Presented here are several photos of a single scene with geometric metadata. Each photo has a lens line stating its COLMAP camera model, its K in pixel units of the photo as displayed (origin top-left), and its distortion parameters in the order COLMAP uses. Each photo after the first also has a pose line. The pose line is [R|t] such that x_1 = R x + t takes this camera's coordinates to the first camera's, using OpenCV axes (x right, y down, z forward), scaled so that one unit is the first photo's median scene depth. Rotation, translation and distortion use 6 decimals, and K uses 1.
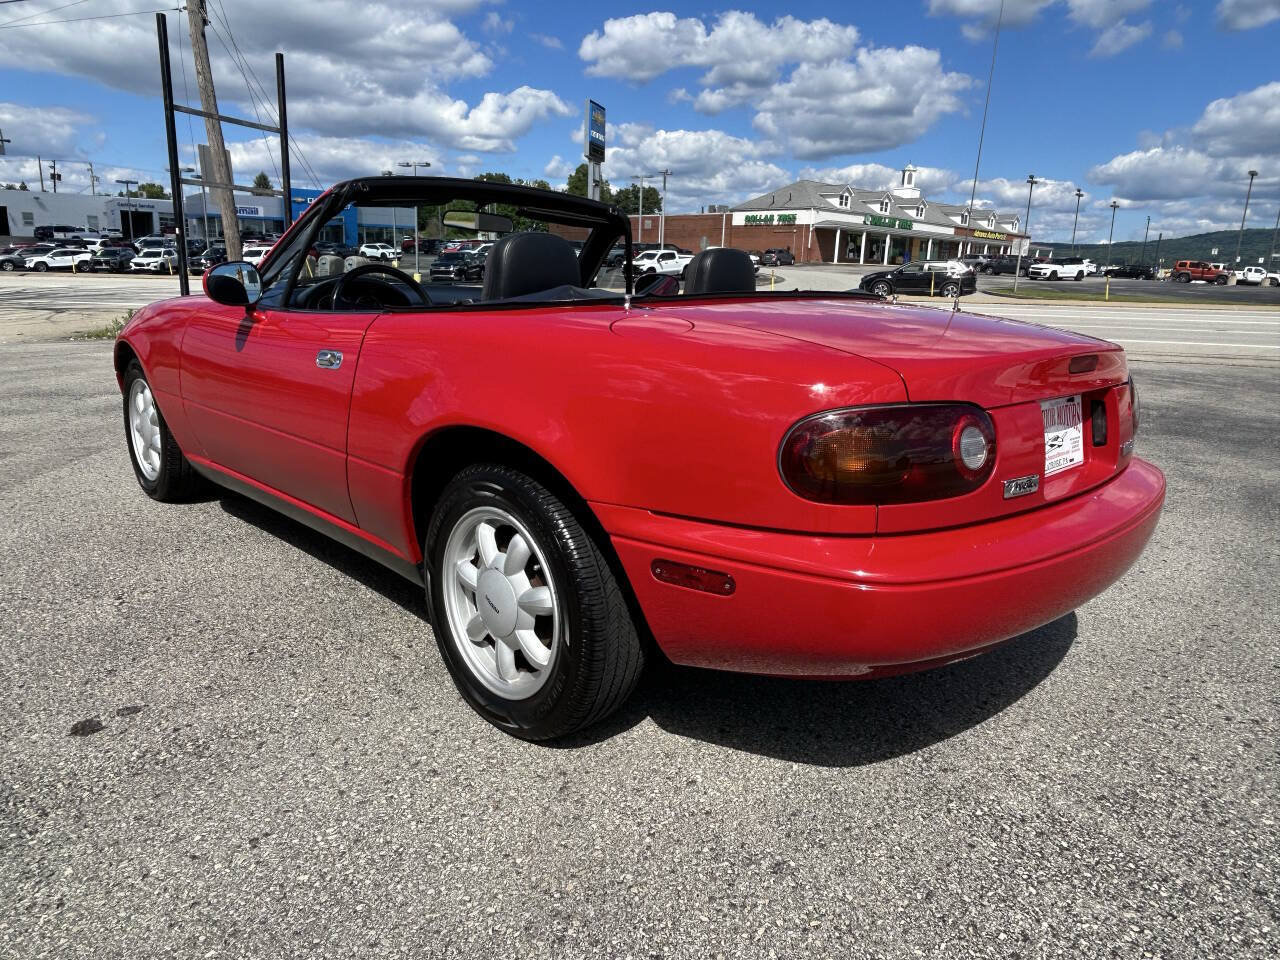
lens RADIAL K [[940.8, 0, 645.0], [0, 940.8, 474.4], [0, 0, 1]] dist [-0.007315, 0.000177]
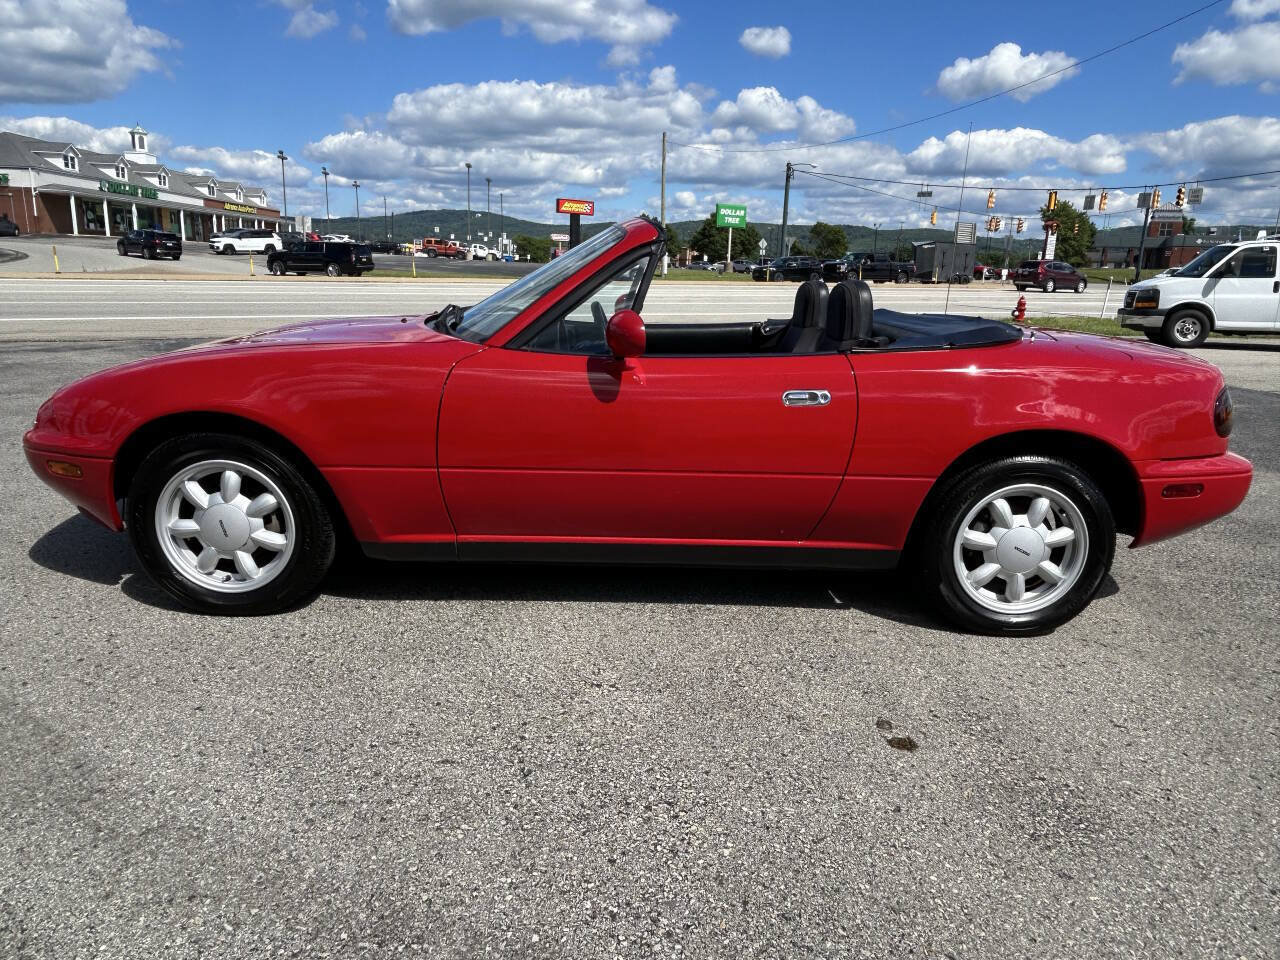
lens RADIAL K [[952.3, 0, 641.7], [0, 952.3, 465.7], [0, 0, 1]] dist [-0.008934, 0.010996]
pose [[0.644498, -0.167096, 0.746124, -0.141926], [0.146966, 0.984705, 0.093578, -0.019513], [-0.750349, 0.049344, 0.659198, 0.039985]]
